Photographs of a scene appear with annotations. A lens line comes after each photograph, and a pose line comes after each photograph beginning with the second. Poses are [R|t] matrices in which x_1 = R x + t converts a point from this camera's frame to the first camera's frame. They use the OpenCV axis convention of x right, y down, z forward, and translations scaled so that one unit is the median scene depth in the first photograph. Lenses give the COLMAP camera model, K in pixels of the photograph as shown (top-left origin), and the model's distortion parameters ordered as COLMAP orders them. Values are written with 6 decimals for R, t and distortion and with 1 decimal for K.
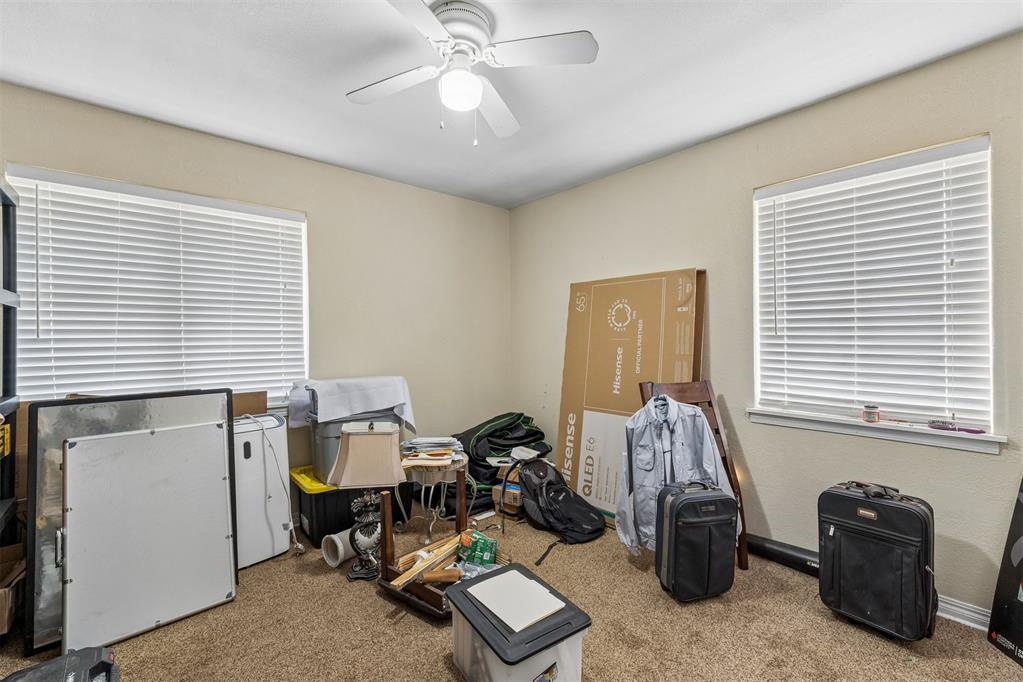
lens RADIAL K [[434.1, 0, 510.9], [0, 434.1, 340.7], [0, 0, 1]] dist [0.007089, -0.000555]
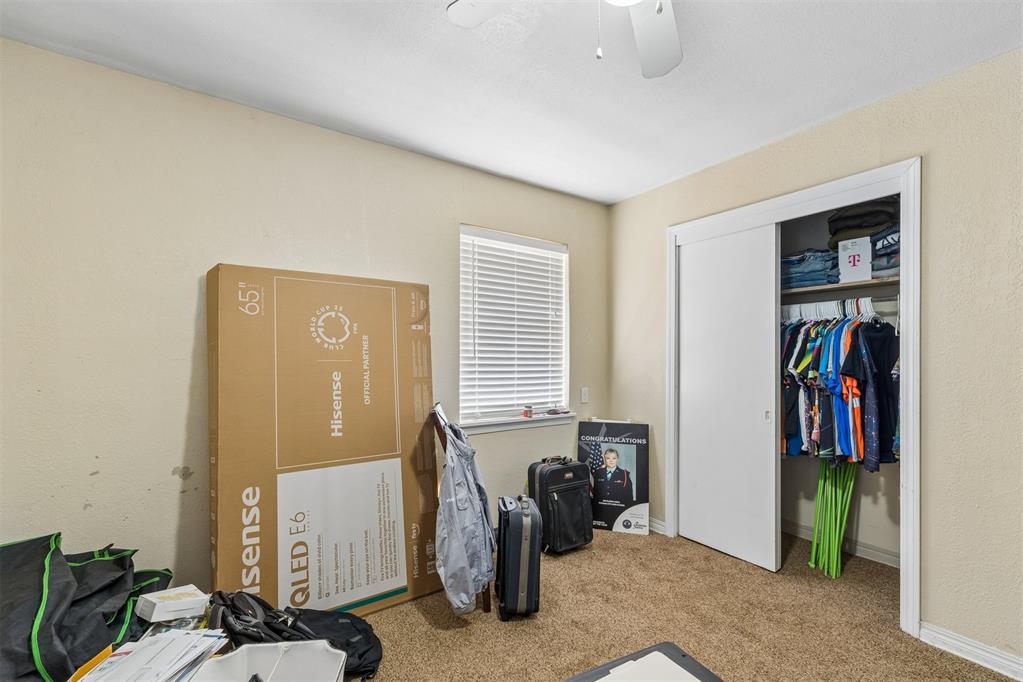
lens RADIAL K [[434.1, 0, 503.8], [0, 434.1, 361.8], [0, 0, 1]] dist [0.007089, -0.000555]
pose [[0.126610, -0.004341, 0.991943, -0.434089], [0.005588, 0.999978, 0.003663, -0.002442], [-0.991937, 0.005079, 0.126632, 0.637934]]
